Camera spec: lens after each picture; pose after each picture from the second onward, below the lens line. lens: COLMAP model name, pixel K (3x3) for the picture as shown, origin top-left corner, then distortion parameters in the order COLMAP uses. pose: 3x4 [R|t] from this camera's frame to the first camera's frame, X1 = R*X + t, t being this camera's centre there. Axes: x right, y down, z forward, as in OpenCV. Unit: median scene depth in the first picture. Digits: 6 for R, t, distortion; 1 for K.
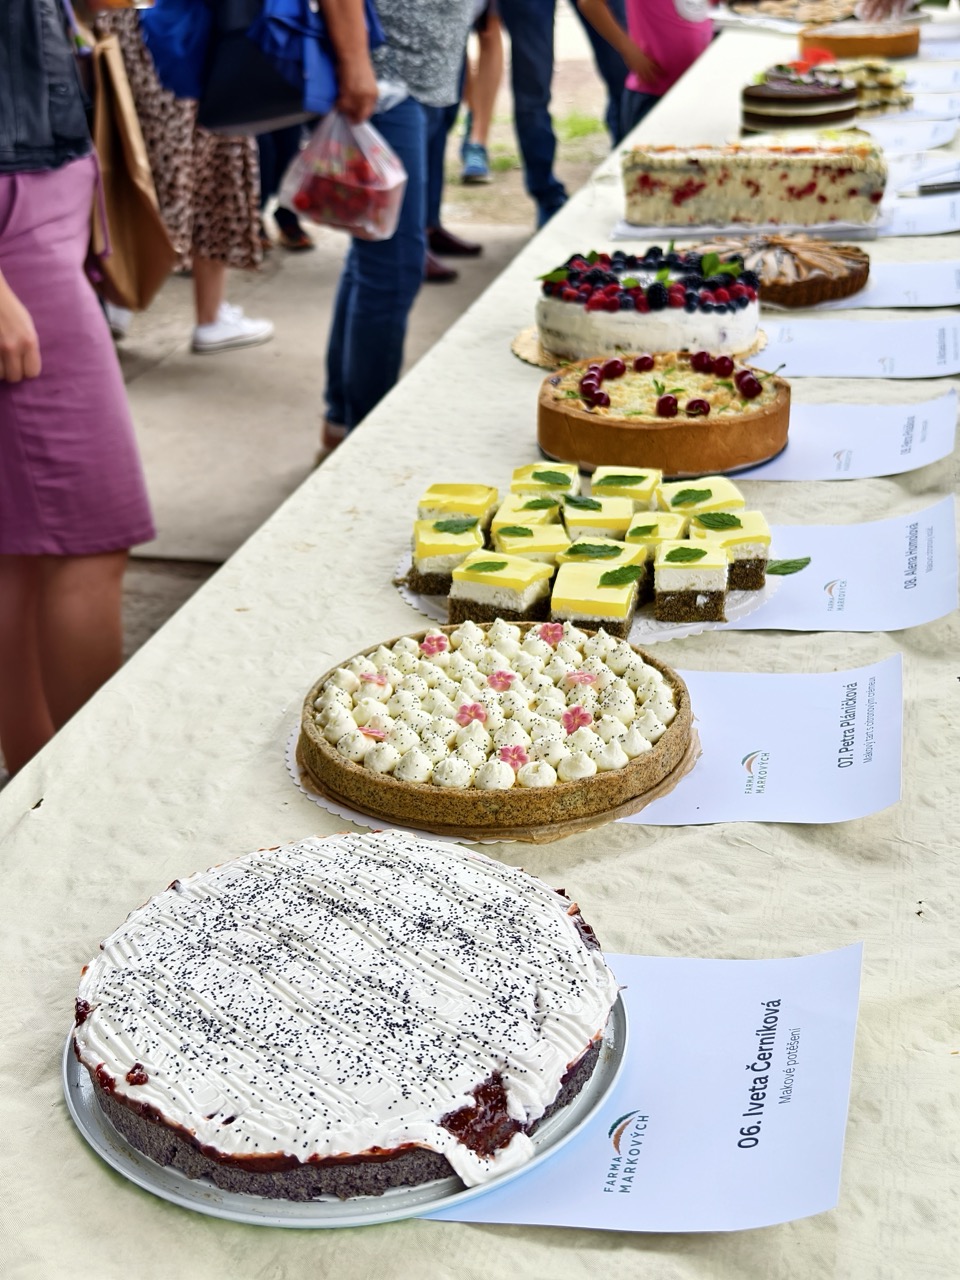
lens RADIAL K [[1810.9, 0, 480.8], [0, 1810.9, 635.9], [0, 0, 1]] dist [0.163930, 0.000000]
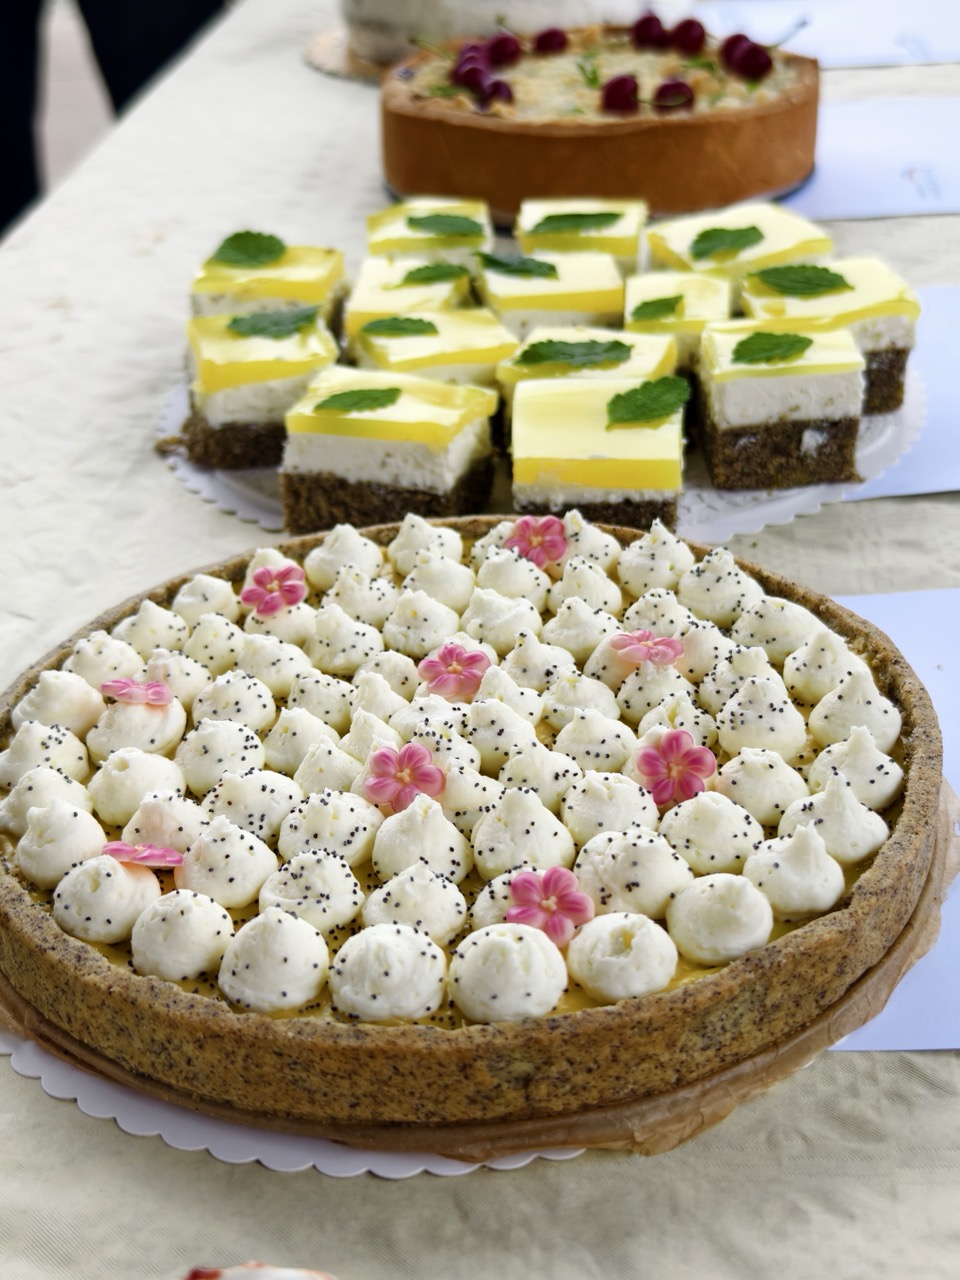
lens RADIAL K [[1866.7, 0, 494.4], [0, 1866.7, 643.5], [0, 0, 1]] dist [0.039915, 0.000000]
pose [[0.987602, -0.084956, 0.132003, -0.033950], [0.074023, 0.993573, 0.085640, -0.016333], [-0.138430, -0.074807, 0.987543, 0.575608]]
